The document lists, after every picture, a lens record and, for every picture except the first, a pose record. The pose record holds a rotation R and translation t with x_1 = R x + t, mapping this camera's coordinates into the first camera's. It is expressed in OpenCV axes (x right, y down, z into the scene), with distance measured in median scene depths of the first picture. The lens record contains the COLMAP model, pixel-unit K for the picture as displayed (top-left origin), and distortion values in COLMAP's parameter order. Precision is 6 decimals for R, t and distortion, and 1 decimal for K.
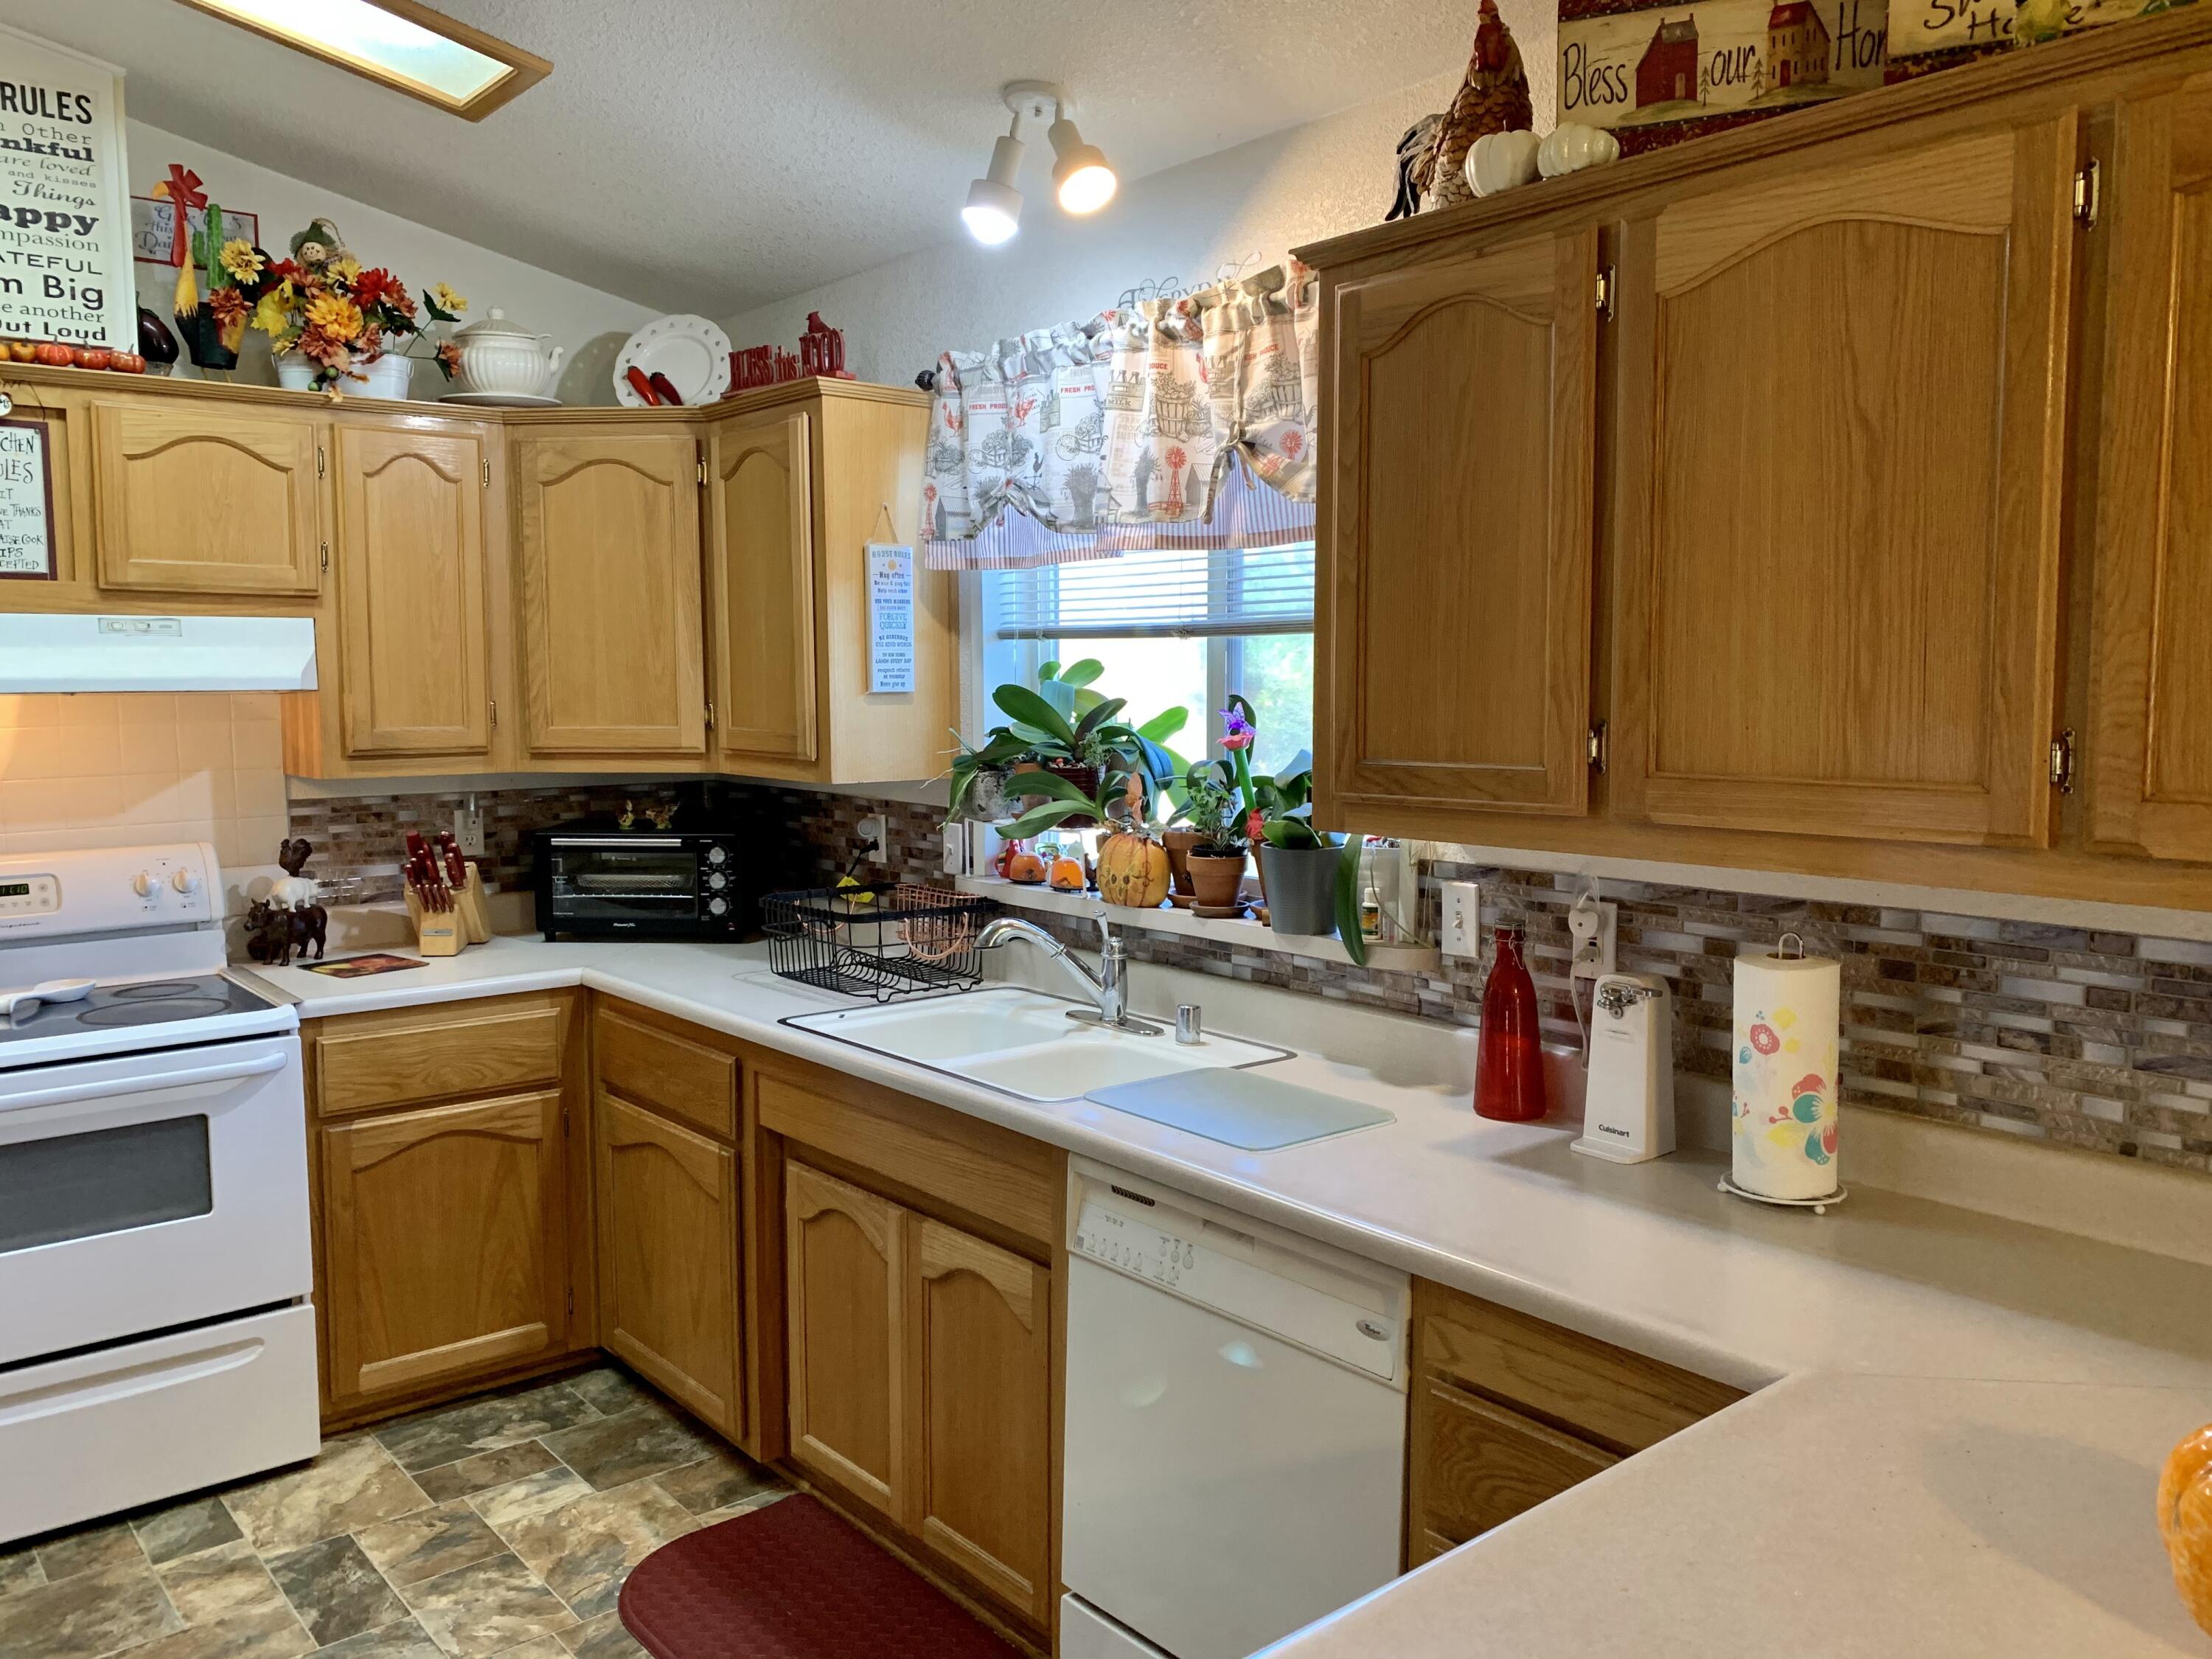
lens RADIAL K [[1688.4, 0, 1130.0], [0, 1688.4, 826.5], [0, 0, 1]] dist [0.003505, -0.008057]
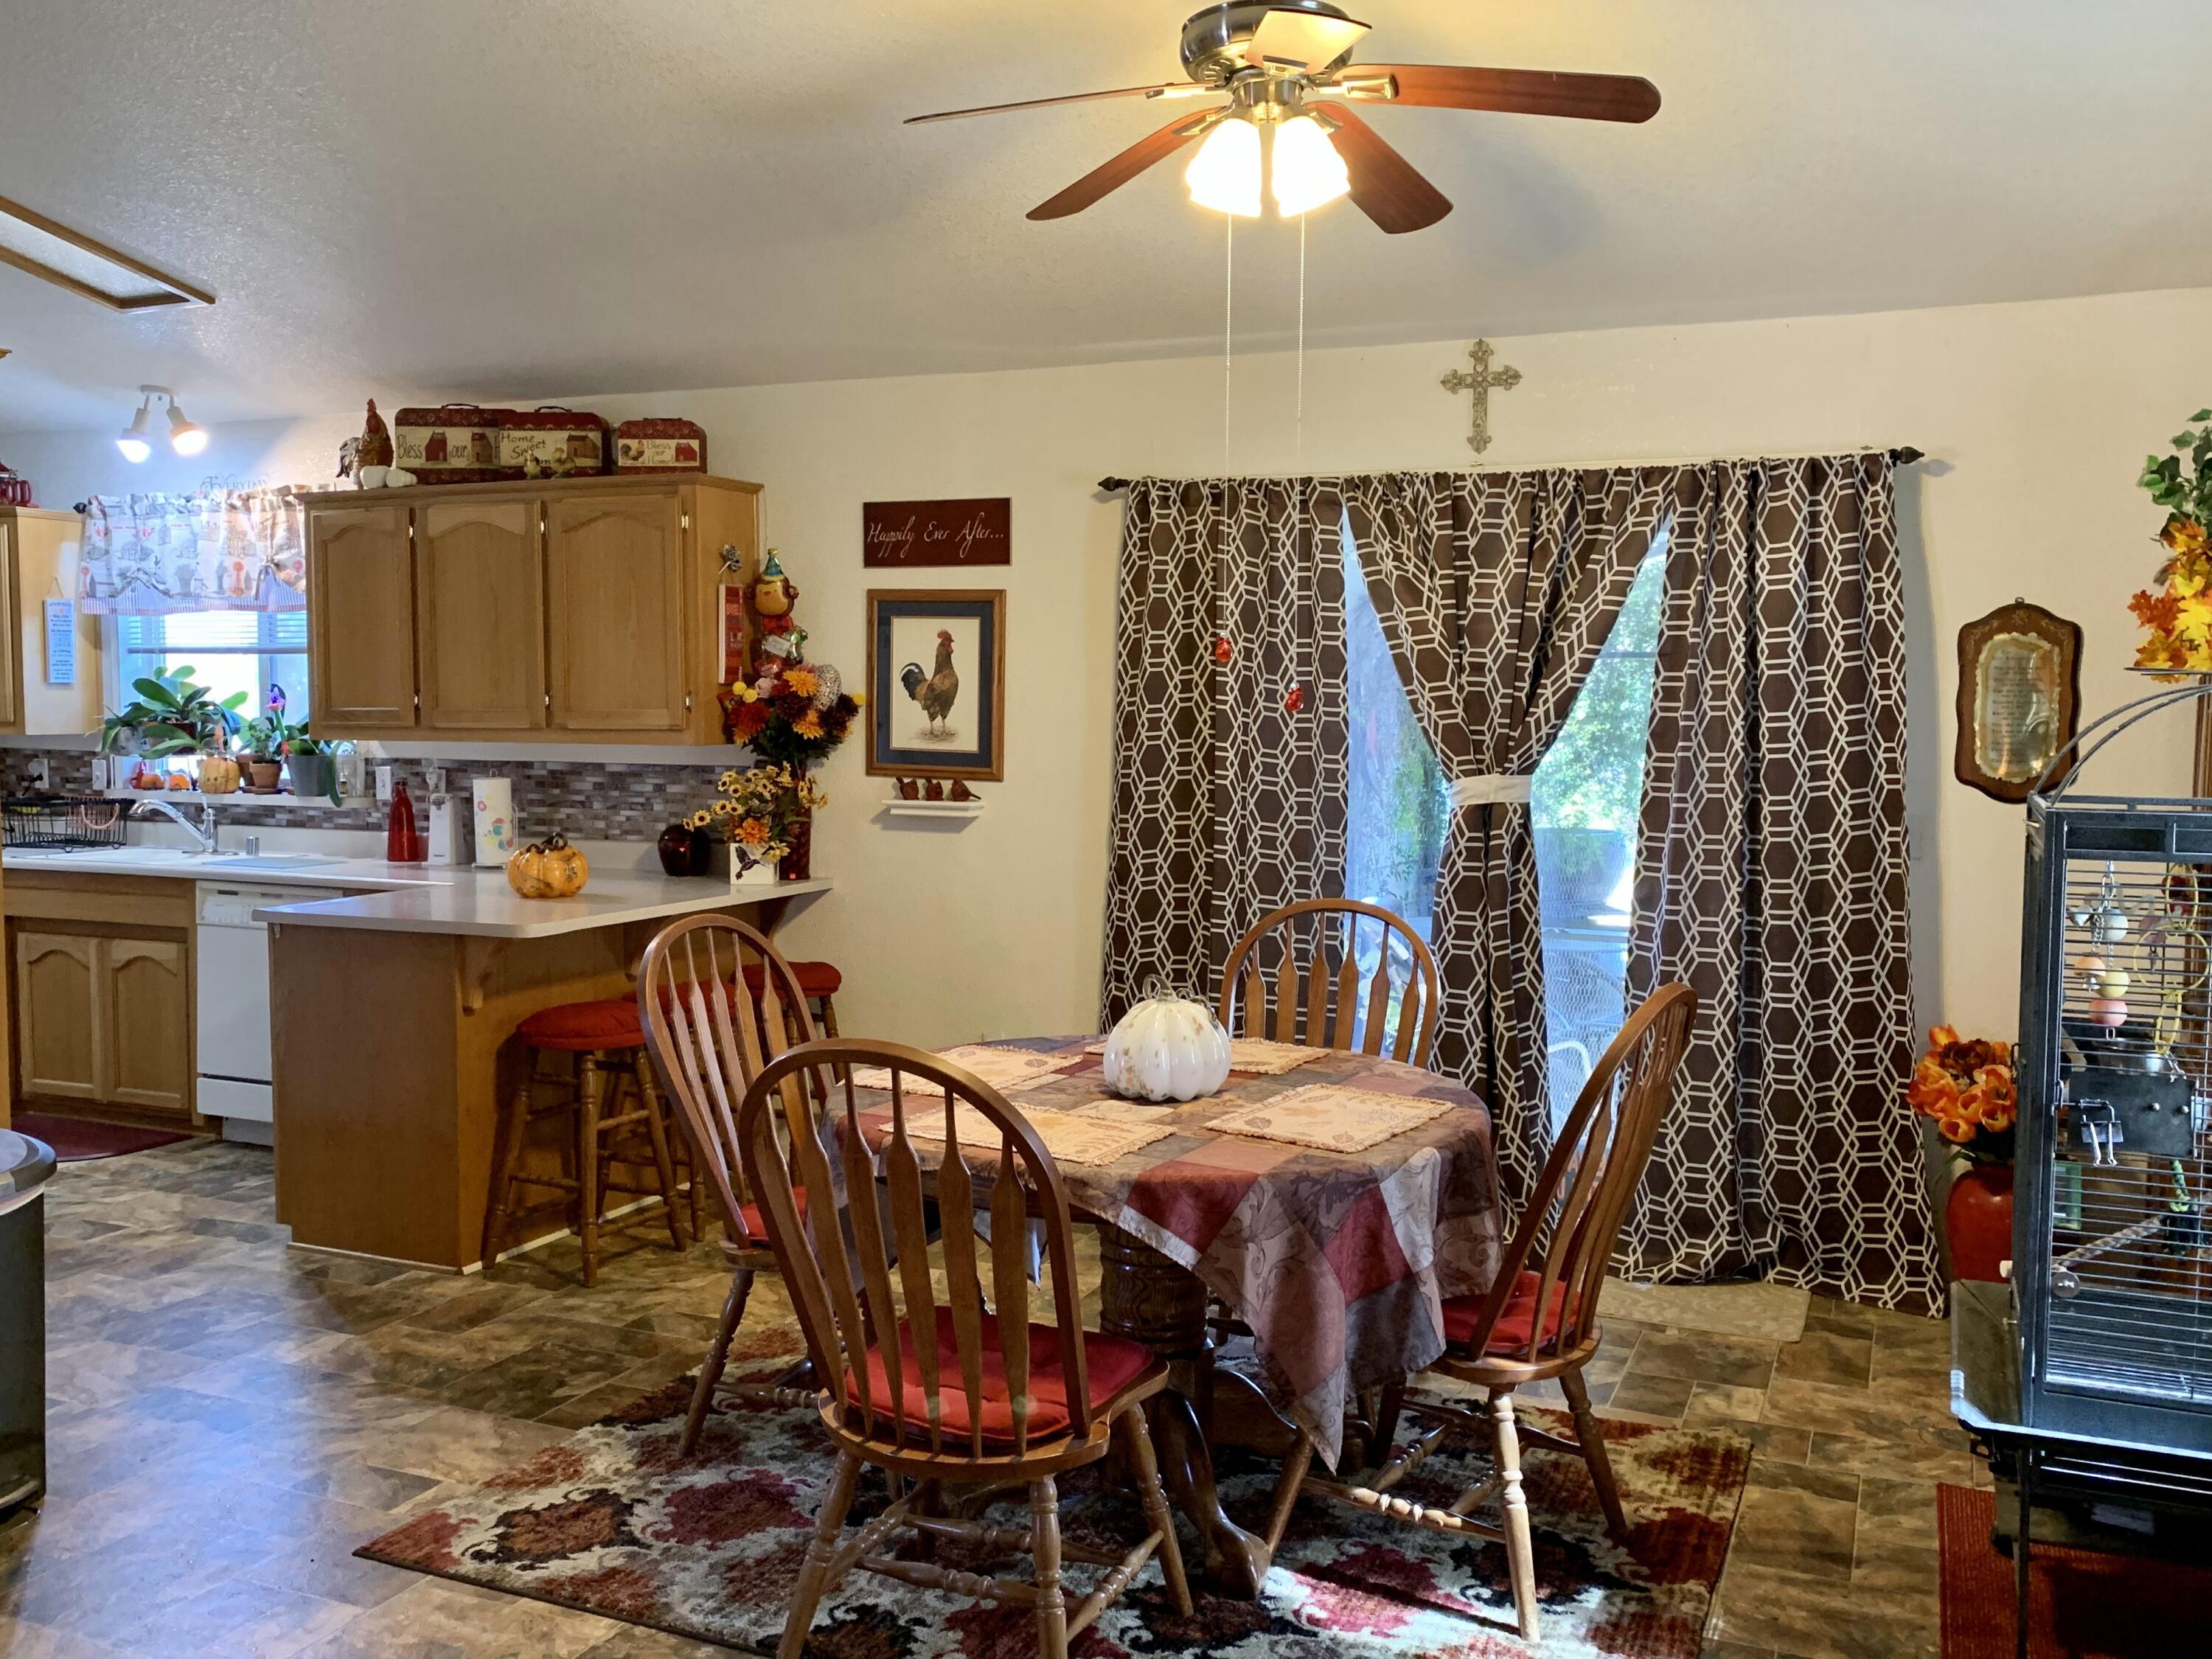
lens RADIAL K [[1948.8, 0, 1106.0], [0, 1948.8, 829.5], [0, 0, 1]] dist [0.006329, 0.018359]
pose [[0.901032, -0.023484, 0.433116, -0.050474], [0.032597, 0.999376, -0.013624, 0.144187], [-0.432526, 0.026394, 0.901235, -1.375584]]
